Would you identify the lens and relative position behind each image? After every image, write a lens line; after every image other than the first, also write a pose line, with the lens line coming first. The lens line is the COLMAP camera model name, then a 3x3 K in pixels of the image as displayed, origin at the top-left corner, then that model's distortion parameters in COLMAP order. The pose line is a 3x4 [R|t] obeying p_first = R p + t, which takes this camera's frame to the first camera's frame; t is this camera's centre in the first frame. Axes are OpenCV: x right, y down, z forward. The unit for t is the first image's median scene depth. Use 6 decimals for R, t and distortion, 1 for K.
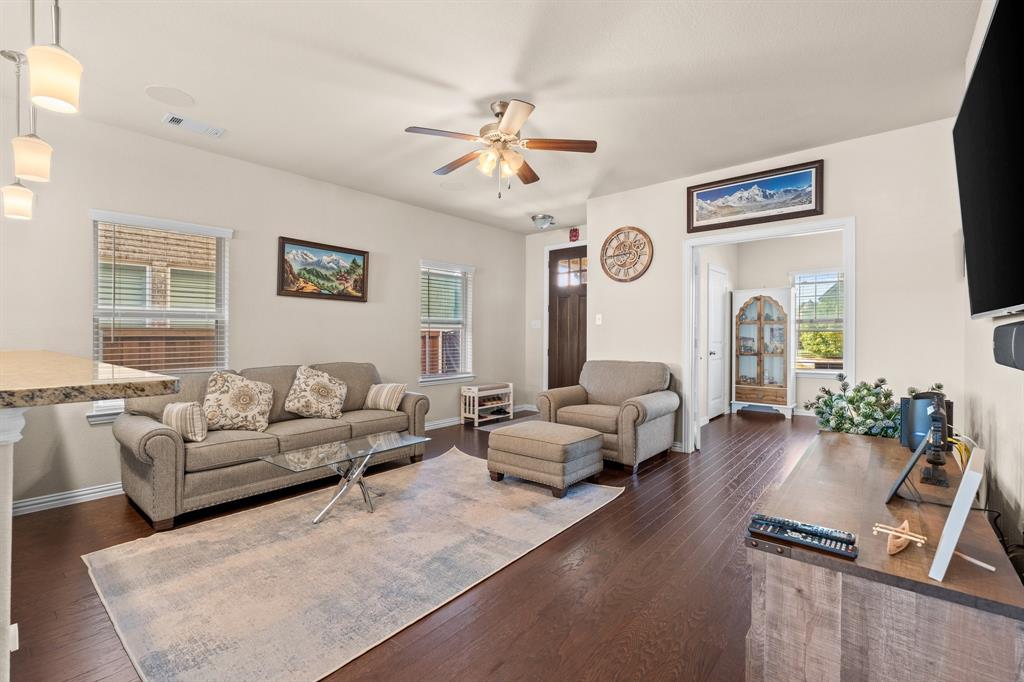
lens RADIAL K [[454.1, 0, 512.8], [0, 454.1, 341.4], [0, 0, 1]] dist [-0.004163, 0.000020]
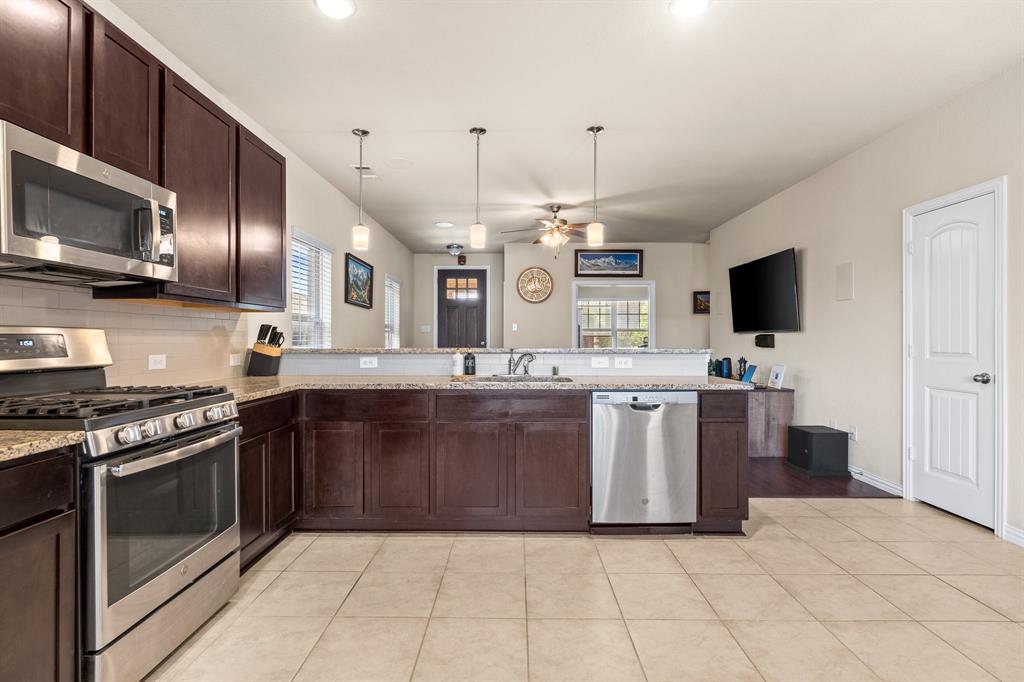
lens RADIAL K [[497.4, 0, 511.4], [0, 497.4, 337.0], [0, 0, 1]] dist [-0.003290, -0.000010]
pose [[0.770698, 0.006867, 0.637164, -0.953485], [0.005477, 0.999834, -0.017400, 0.013011], [-0.637178, 0.016900, 0.770532, -0.255332]]
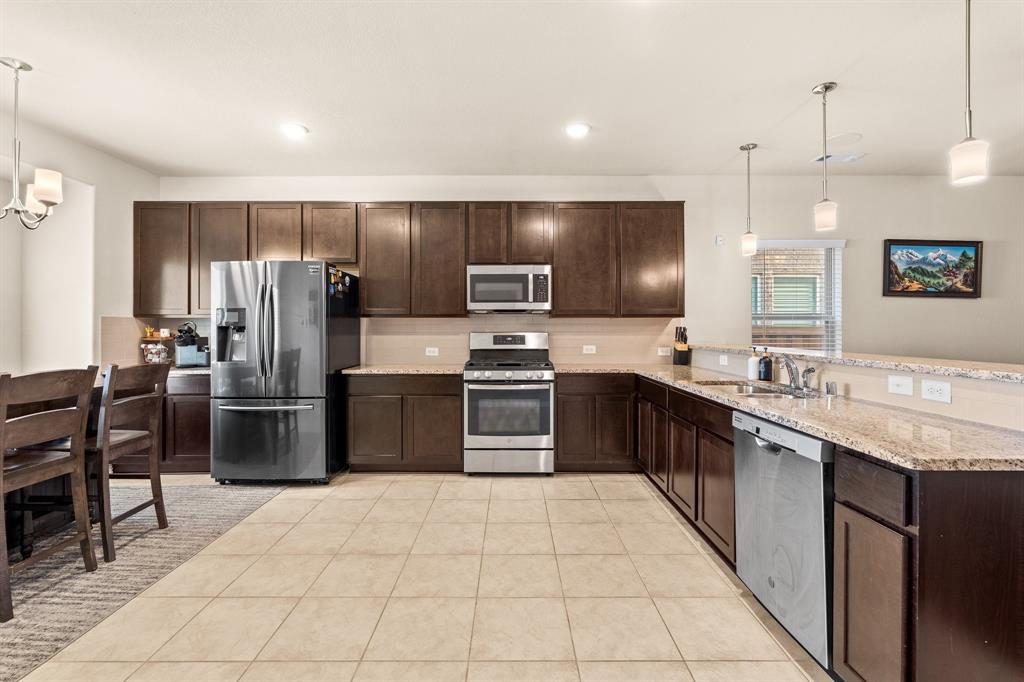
lens RADIAL K [[457.2, 0, 510.0], [0, 457.2, 326.3], [0, 0, 1]] dist [-0.002948, 0.000195]
pose [[0.644978, 0.000233, -0.764201, -0.255421], [-0.015134, 0.999808, -0.012469, -0.005542], [0.764051, 0.019607, 0.644858, -0.313321]]
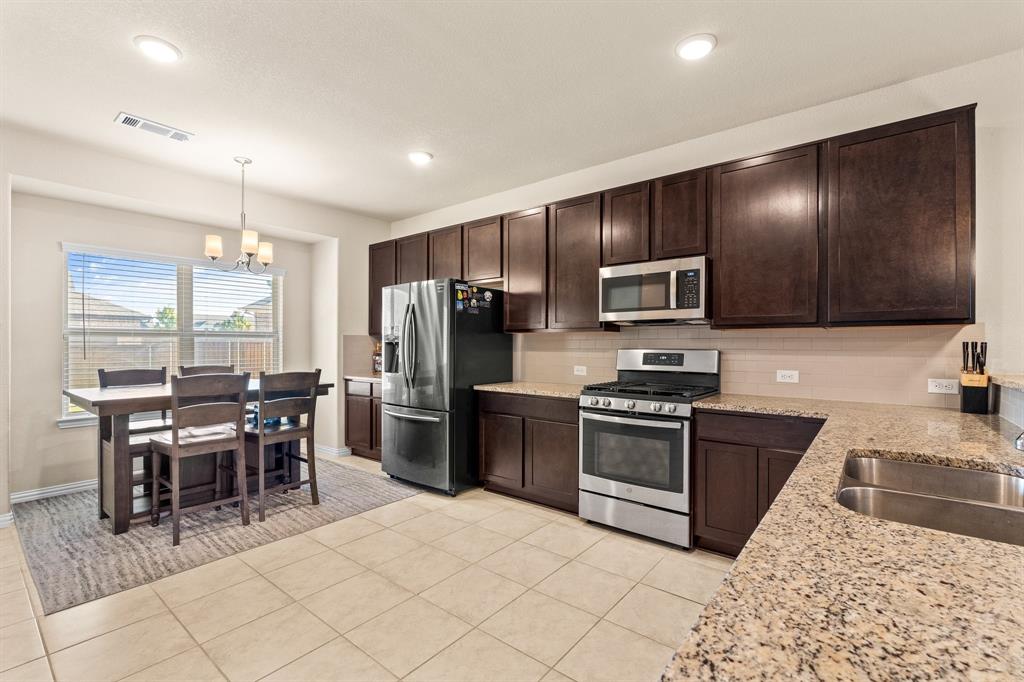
lens RADIAL K [[454.1, 0, 512.8], [0, 454.1, 341.4], [0, 0, 1]] dist [-0.004163, 0.000020]
pose [[0.022712, -0.000904, -0.999742, -0.259703], [-0.017602, 0.999844, -0.001304, -0.012532], [0.999587, 0.017627, 0.022692, 0.048396]]
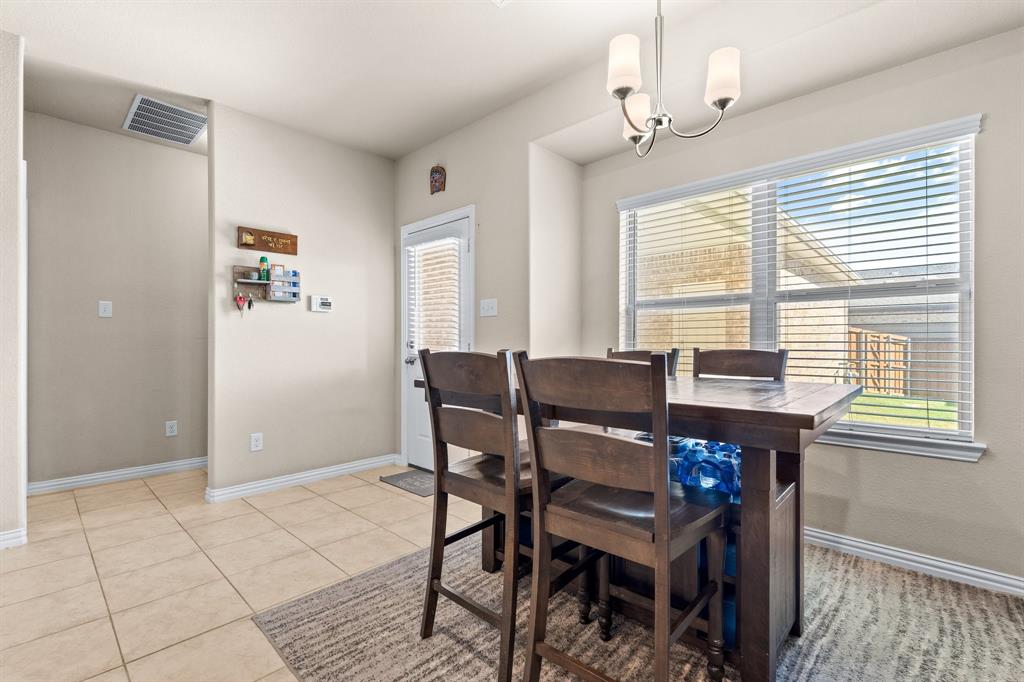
lens RADIAL K [[454.1, 0, 512.8], [0, 454.1, 341.4], [0, 0, 1]] dist [-0.004163, 0.000020]
pose [[-0.998635, 0.007277, 0.051729, -0.983205], [0.008010, 0.999870, 0.013971, 0.029645], [-0.051621, 0.014366, -0.998563, -0.032454]]
